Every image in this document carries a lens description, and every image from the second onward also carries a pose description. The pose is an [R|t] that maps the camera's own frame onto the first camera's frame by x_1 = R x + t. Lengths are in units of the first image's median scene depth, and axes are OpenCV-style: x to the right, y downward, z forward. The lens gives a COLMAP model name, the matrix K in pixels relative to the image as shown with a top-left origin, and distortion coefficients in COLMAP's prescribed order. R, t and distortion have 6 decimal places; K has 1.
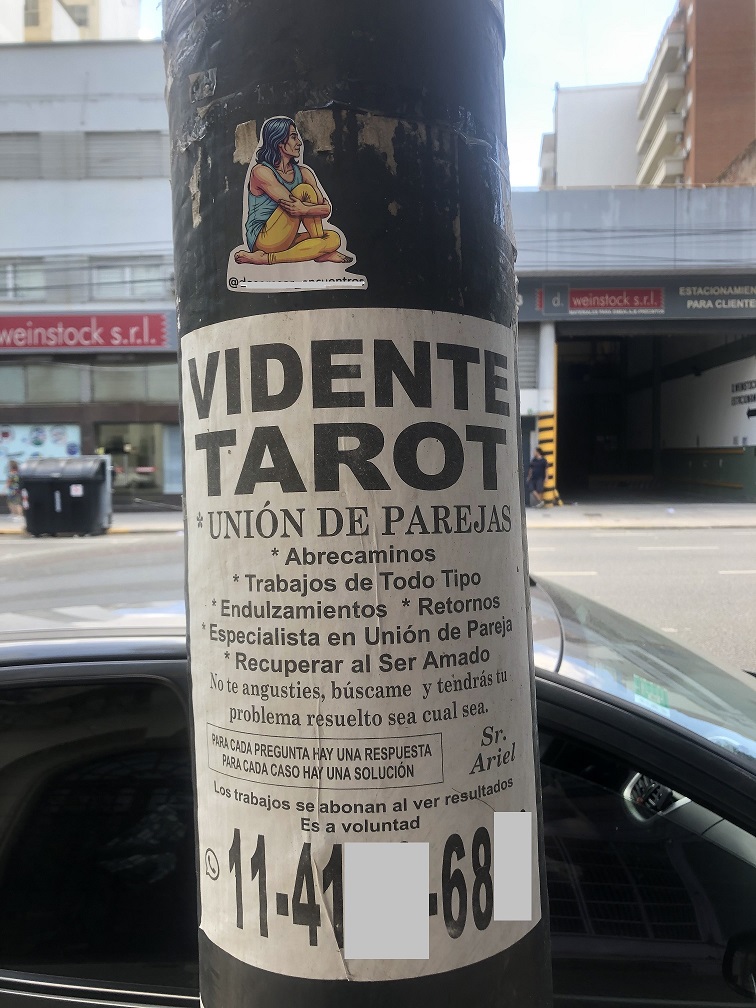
lens RADIAL K [[817.6, 0, 382.6], [0, 817.6, 500.0], [0, 0, 1]] dist [0.008847, -0.029918]
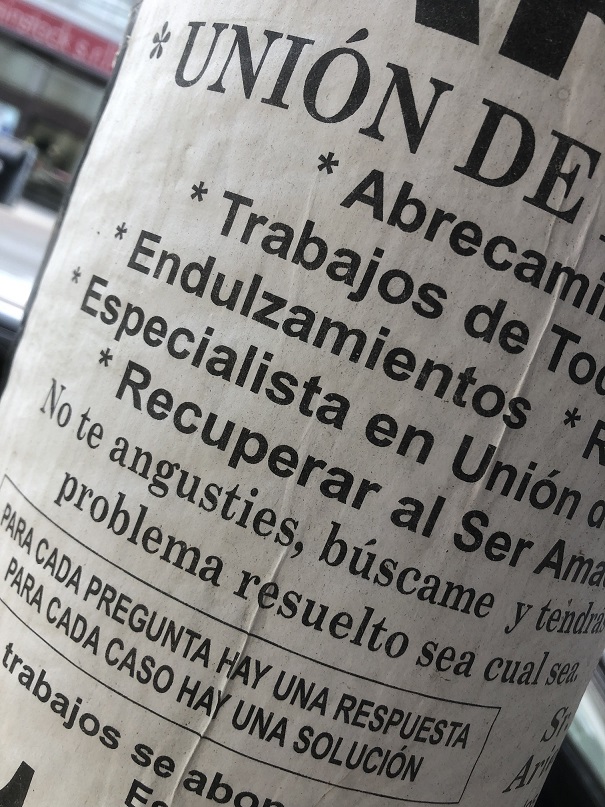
lens RADIAL K [[654.6, 0, 302.4], [0, 654.6, 409.3], [0, 0, 1]] dist [0.008847, -0.029918]
pose [[0.906612, 0.391158, 0.158271, -0.148204], [-0.411380, 0.902825, 0.125196, 0.136233], [-0.093920, -0.178614, 0.979426, 0.688408]]
